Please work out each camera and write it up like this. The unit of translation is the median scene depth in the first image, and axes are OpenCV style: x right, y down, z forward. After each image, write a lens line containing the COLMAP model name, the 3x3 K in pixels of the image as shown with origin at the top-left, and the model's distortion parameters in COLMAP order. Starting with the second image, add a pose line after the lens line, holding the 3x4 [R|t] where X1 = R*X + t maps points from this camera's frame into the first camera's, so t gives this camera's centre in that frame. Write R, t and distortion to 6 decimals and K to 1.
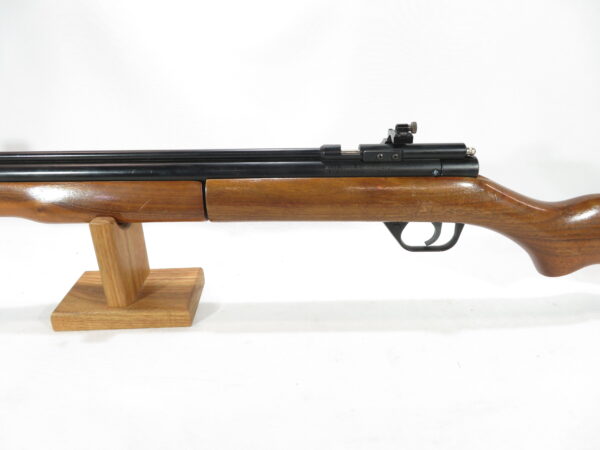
lens RADIAL K [[441.5, 0, 305.3], [0, 441.5, 227.0], [0, 0, 1]] dist [0.002226, 0.003849]
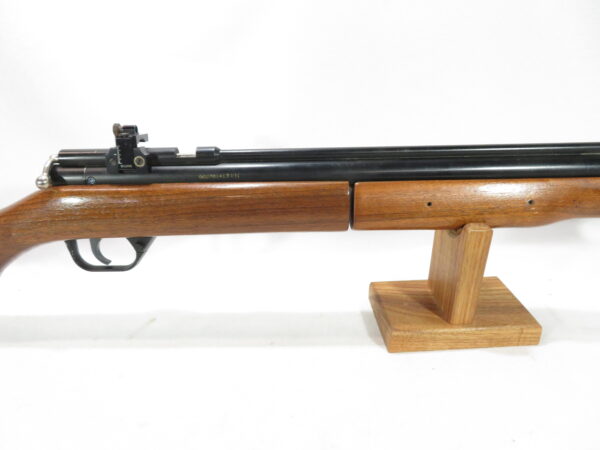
lens RADIAL K [[441.5, 0, 302.6], [0, 441.5, 226.9], [0, 0, 1]] dist [0.002226, 0.003849]
pose [[0.999366, -0.004449, 0.035322, -0.806919], [0.004436, 0.999990, 0.000447, -0.012283], [-0.035323, -0.000290, 0.999376, 0.147750]]
